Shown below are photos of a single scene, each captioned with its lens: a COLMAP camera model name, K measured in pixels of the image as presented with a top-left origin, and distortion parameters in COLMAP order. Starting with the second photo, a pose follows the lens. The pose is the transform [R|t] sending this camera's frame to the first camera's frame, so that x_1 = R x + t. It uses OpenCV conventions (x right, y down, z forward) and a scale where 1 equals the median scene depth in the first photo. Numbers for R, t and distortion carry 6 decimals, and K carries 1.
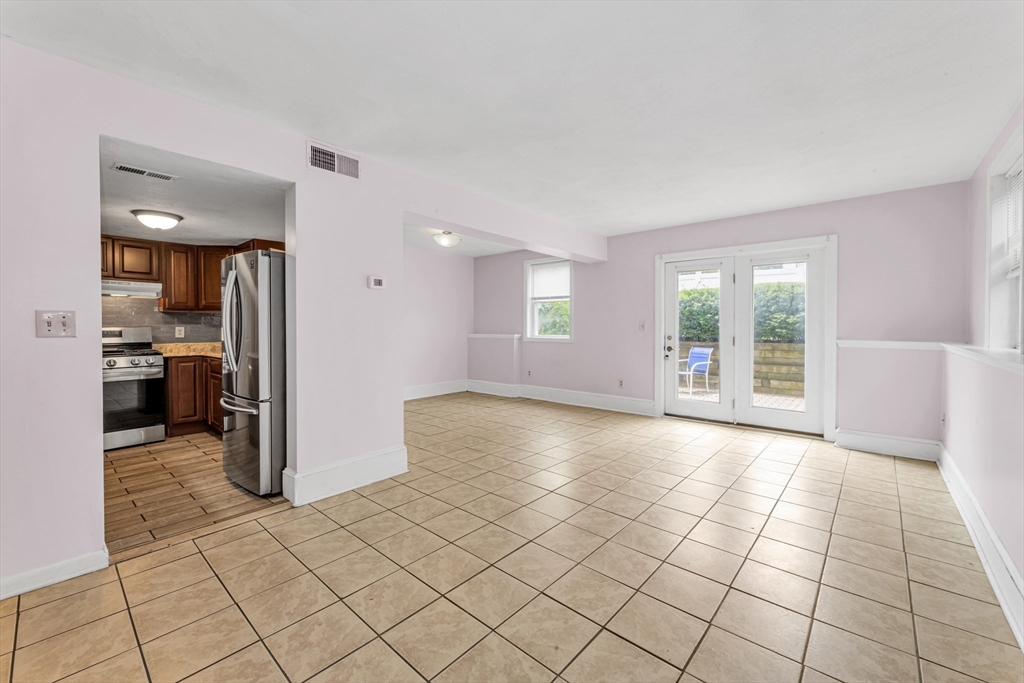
lens RADIAL K [[418.6, 0, 512.9], [0, 418.6, 337.2], [0, 0, 1]] dist [0.001684, -0.000200]
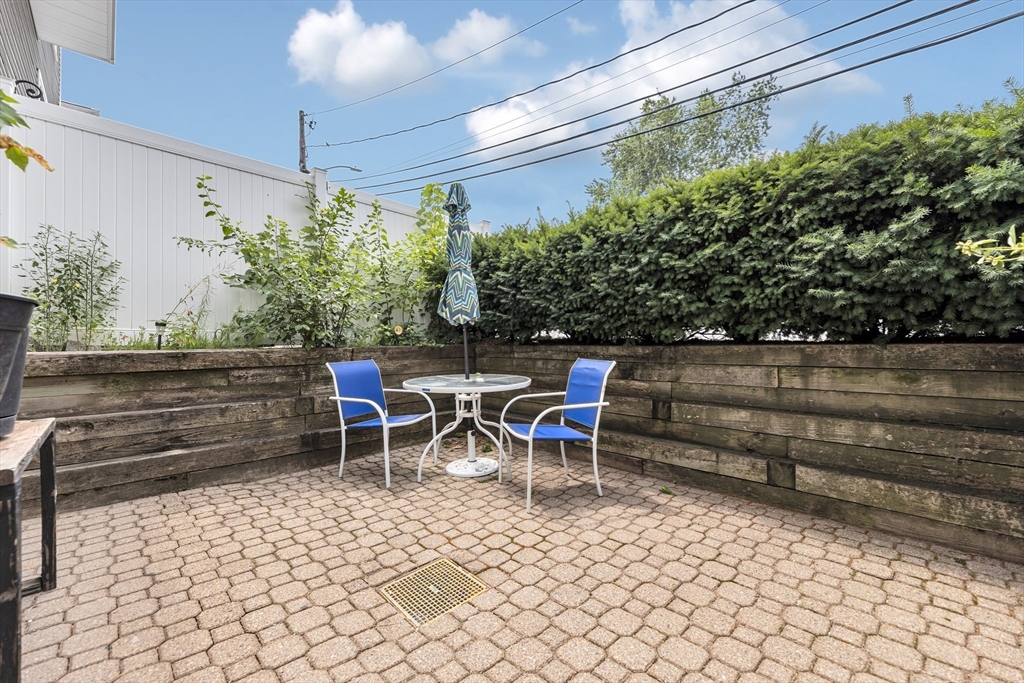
lens RADIAL K [[421.7, 0, 510.4], [0, 421.7, 335.1], [0, 0, 1]] dist [-0.003488, -0.000291]
pose [[0.995510, -0.001112, -0.094654, 0.430149], [-0.002141, 0.999411, -0.034257, 0.017910], [0.094637, 0.034306, 0.994921, 0.662381]]
